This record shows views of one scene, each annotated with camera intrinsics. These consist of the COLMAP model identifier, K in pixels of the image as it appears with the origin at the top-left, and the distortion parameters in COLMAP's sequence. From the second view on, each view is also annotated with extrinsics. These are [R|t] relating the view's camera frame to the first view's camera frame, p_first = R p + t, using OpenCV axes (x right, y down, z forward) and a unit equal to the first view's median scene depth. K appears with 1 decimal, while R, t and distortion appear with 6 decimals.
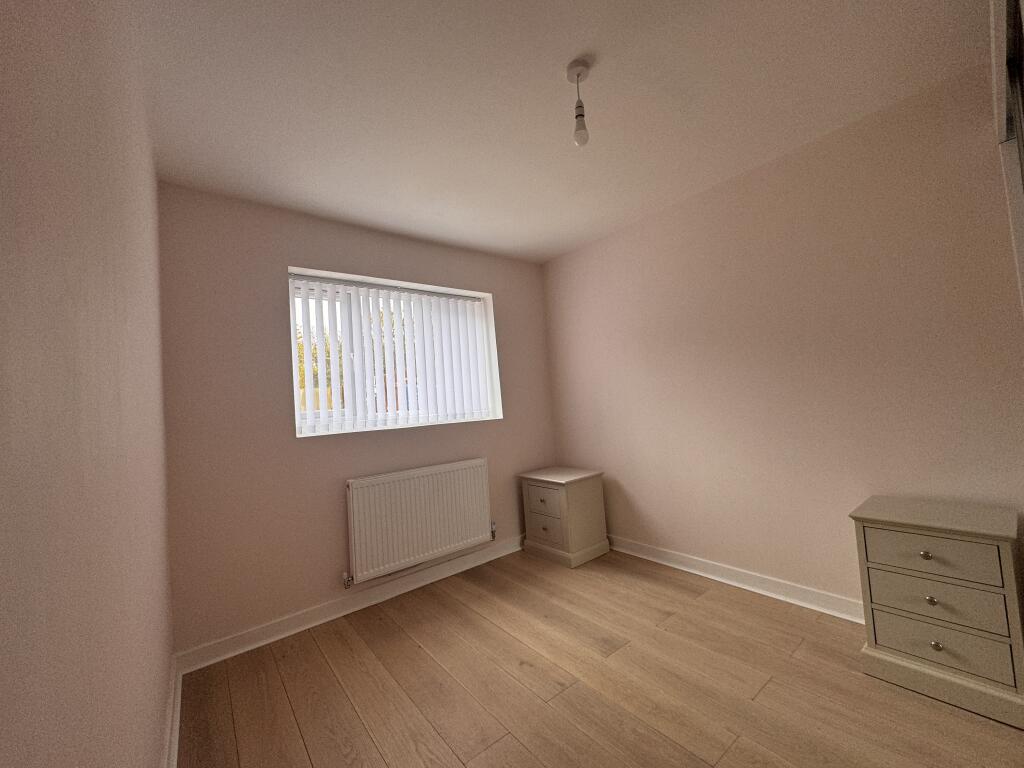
lens RADIAL K [[411.9, 0, 507.2], [0, 411.9, 381.9], [0, 0, 1]] dist [-0.004286, -0.000178]
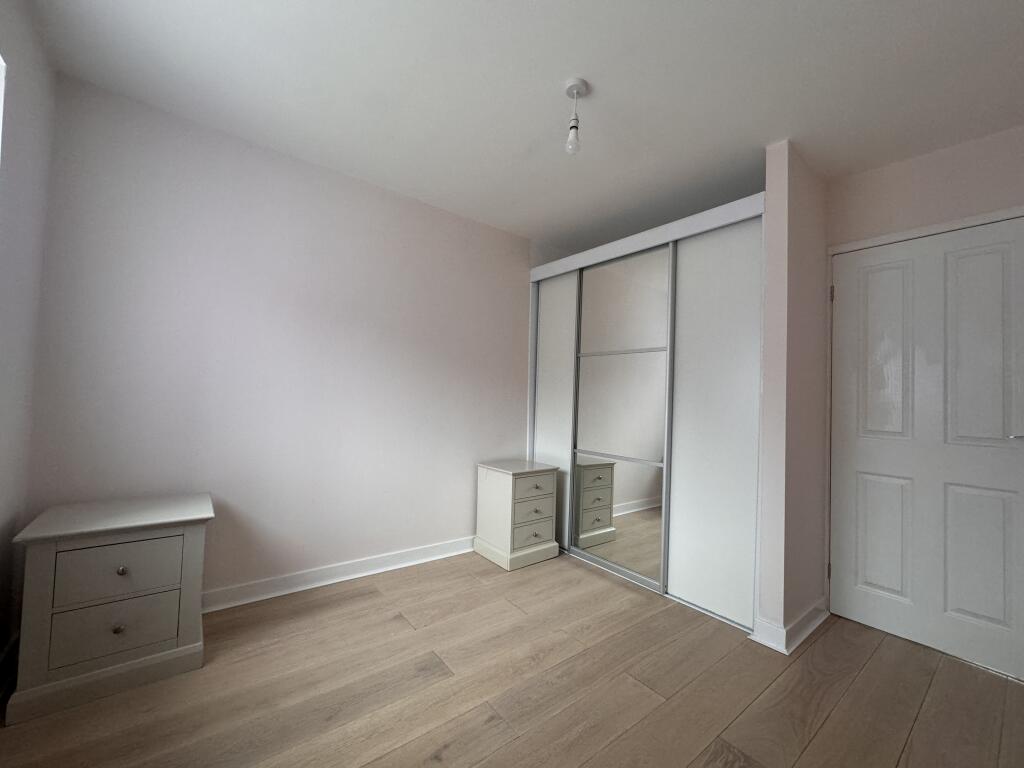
lens RADIAL K [[411.9, 0, 507.4], [0, 411.9, 385.8], [0, 0, 1]] dist [-0.004286, -0.000178]
pose [[-0.009813, 0.098291, 0.995109, -0.591025], [-0.083243, 0.991623, -0.098767, 0.112181], [-0.996481, -0.083805, -0.001549, 0.791727]]
